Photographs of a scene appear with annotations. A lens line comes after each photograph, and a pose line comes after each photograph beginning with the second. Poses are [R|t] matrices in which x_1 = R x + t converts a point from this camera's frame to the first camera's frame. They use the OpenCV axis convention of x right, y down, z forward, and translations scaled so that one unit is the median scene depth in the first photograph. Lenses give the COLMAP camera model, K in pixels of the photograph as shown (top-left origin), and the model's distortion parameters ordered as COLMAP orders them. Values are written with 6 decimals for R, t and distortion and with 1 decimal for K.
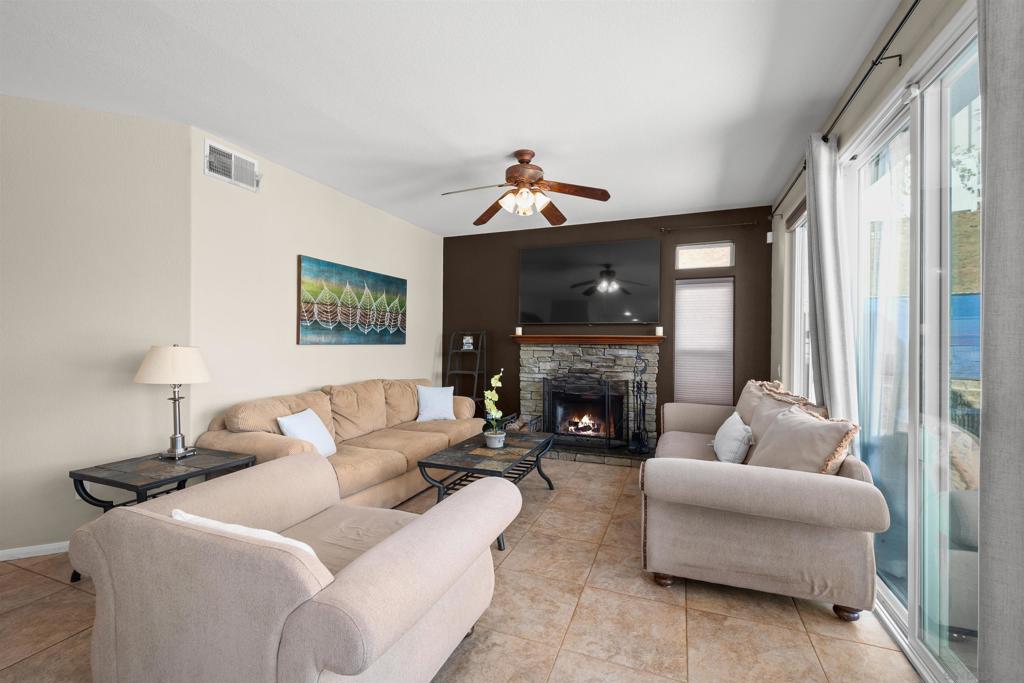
lens RADIAL K [[442.3, 0, 514.0], [0, 442.3, 341.7], [0, 0, 1]] dist [0.002592, 0.000079]
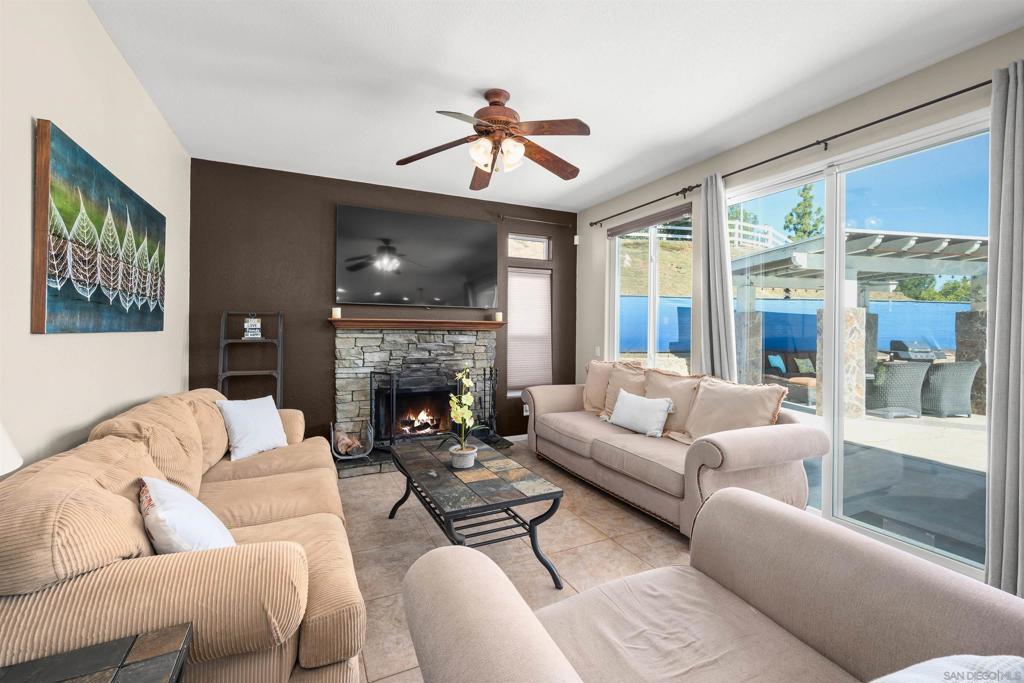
lens RADIAL K [[442.3, 0, 520.1], [0, 442.3, 328.8], [0, 0, 1]] dist [0.002592, 0.000079]
pose [[0.668104, -0.000755, 0.744068, -0.373720], [-0.005394, 0.999968, 0.005858, -0.002588], [-0.744049, -0.007928, 0.668078, 0.288059]]
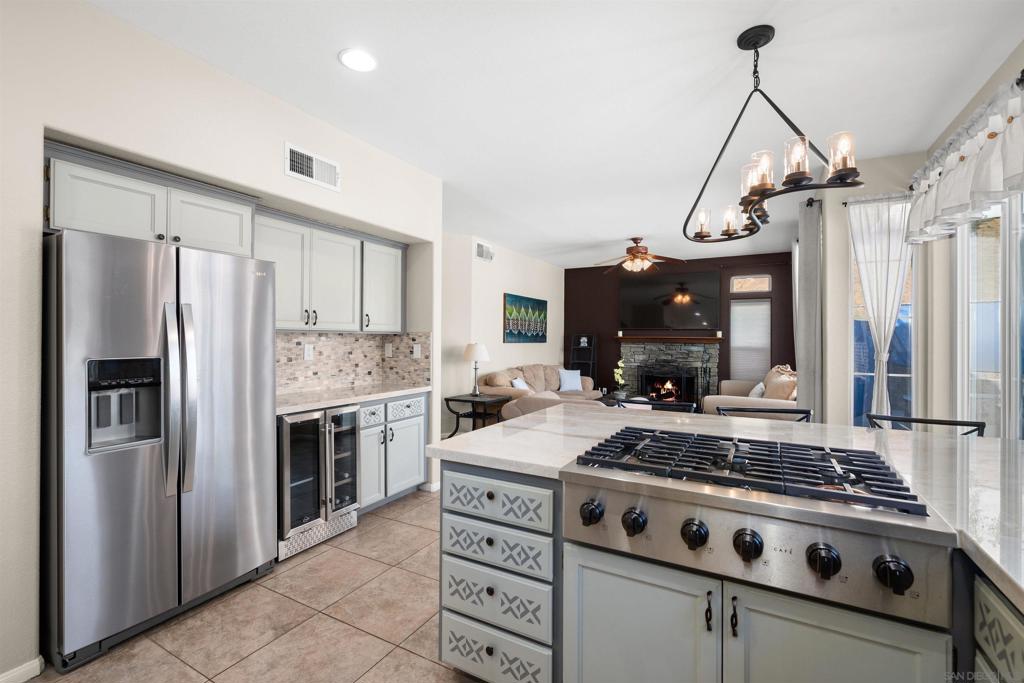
lens RADIAL K [[476.9, 0, 503.6], [0, 476.9, 334.7], [0, 0, 1]] dist [0.003634, 0.000515]
pose [[0.990294, -0.000732, -0.138987, -0.167402], [-0.000377, 0.999968, -0.007955, -0.008850], [0.138988, 0.007930, 0.990262, -0.690094]]
